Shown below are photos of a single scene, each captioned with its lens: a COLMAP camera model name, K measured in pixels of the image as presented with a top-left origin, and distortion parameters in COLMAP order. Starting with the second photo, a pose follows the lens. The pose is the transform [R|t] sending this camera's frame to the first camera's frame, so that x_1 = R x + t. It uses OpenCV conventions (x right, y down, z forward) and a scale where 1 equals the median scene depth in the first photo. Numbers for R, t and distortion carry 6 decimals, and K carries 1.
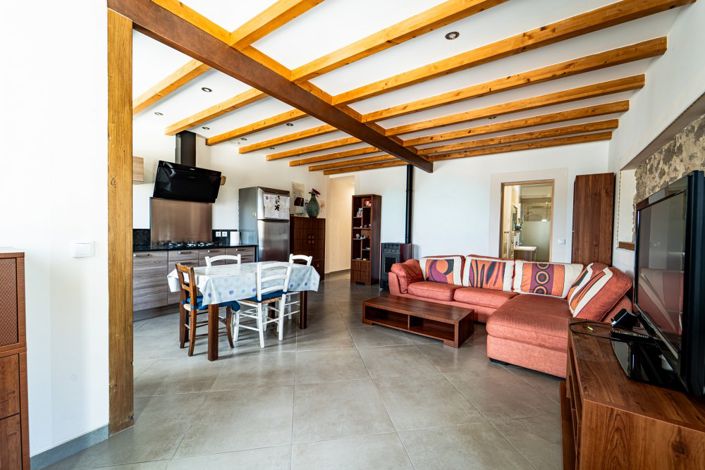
lens RADIAL K [[281.5, 0, 352.5], [0, 281.5, 235.0], [0, 0, 1]] dist [0.000138, 0.000003]
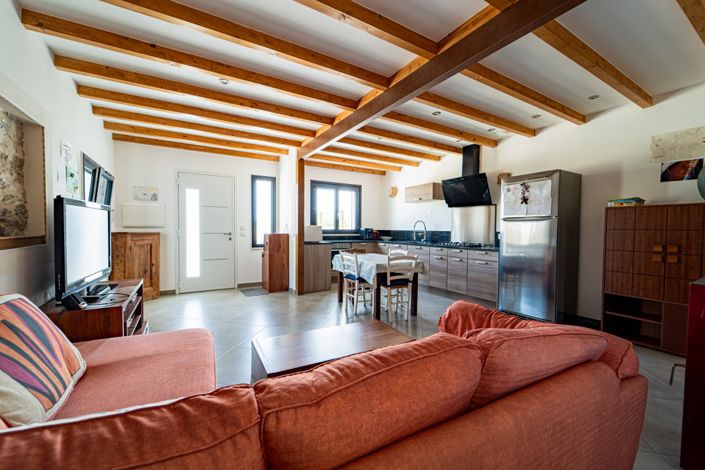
lens RADIAL K [[281.5, 0, 352.5], [0, 281.5, 235.0], [0, 0, 1]] dist [0.000138, 0.000003]
pose [[-0.399244, -0.003544, -0.916838, 0.570681], [-0.034757, 0.999332, 0.011273, -0.002551], [0.916186, 0.036367, -0.399100, 0.911458]]
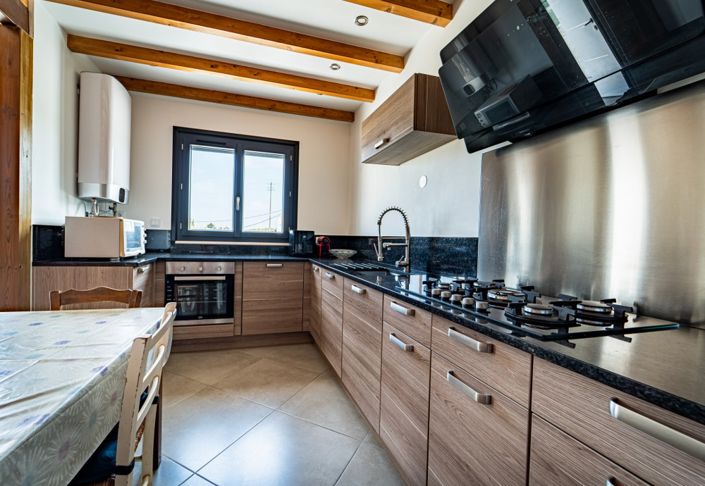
lens RADIAL K [[259.9, 0, 352.5], [0, 259.9, 243.0], [0, 0, 1]] dist [-0.000117, -0.000005]
pose [[-0.637757, -0.024028, -0.769863, -0.268108], [-0.056724, 0.998264, 0.015833, -0.009635], [0.768146, 0.053768, -0.638013, 0.901372]]
